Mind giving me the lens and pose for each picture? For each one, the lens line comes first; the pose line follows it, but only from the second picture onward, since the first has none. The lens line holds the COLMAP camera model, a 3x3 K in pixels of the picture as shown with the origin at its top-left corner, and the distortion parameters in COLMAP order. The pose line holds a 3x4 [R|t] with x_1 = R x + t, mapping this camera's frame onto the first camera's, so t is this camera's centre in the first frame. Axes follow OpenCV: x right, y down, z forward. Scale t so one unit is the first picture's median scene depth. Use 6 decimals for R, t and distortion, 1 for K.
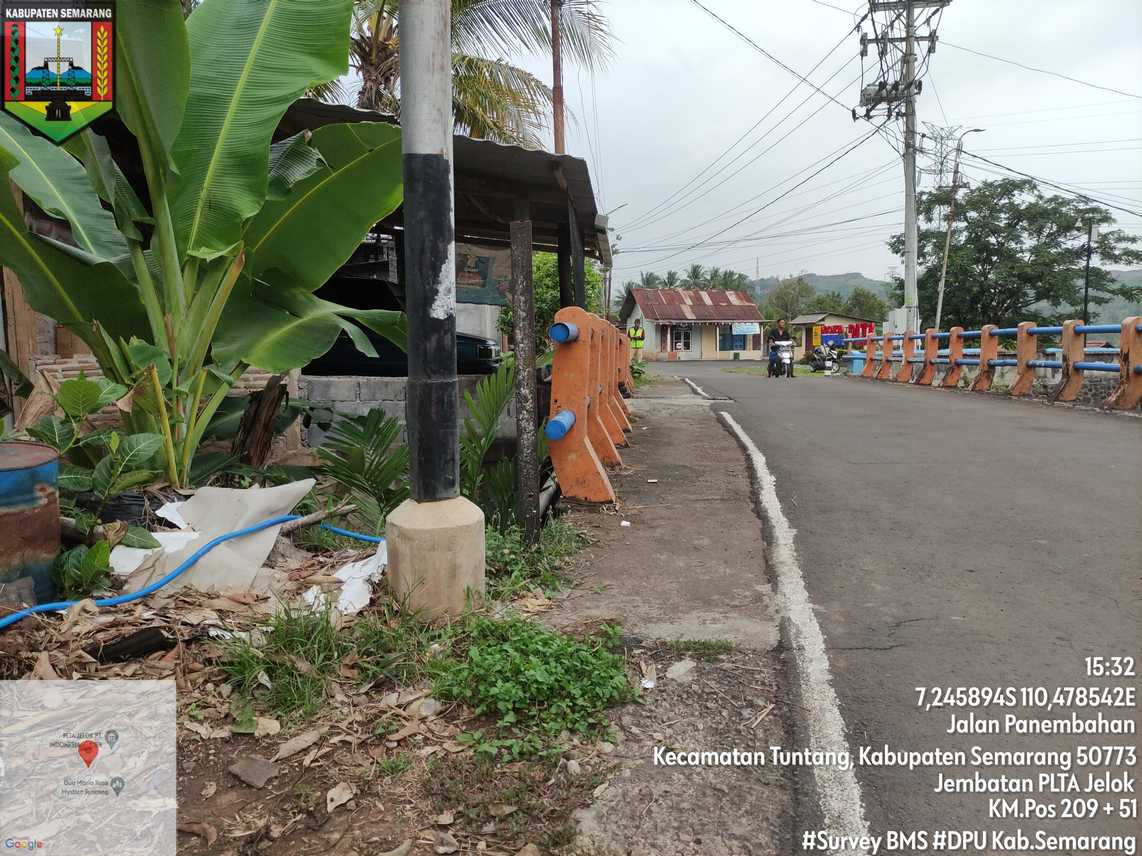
lens RADIAL K [[844.0, 0, 567.3], [0, 844.0, 437.1], [0, 0, 1]] dist [0.058581, -0.058844]
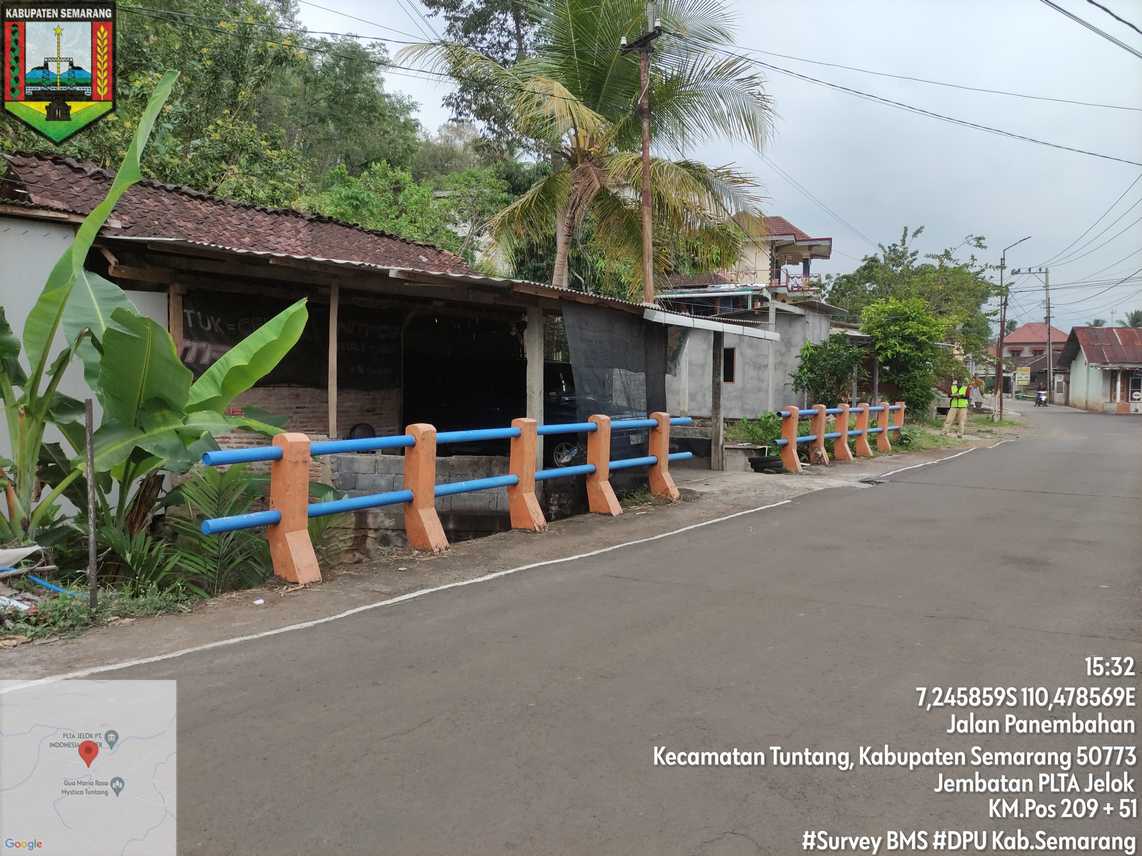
lens RADIAL K [[844.0, 0, 562.3], [0, 844.0, 425.6], [0, 0, 1]] dist [0.058581, -0.058844]
pose [[0.861369, 0.047116, -0.505790, 0.108726], [-0.073721, 0.996743, -0.032698, -0.015728], [0.502602, 0.065452, 0.862037, 0.005683]]
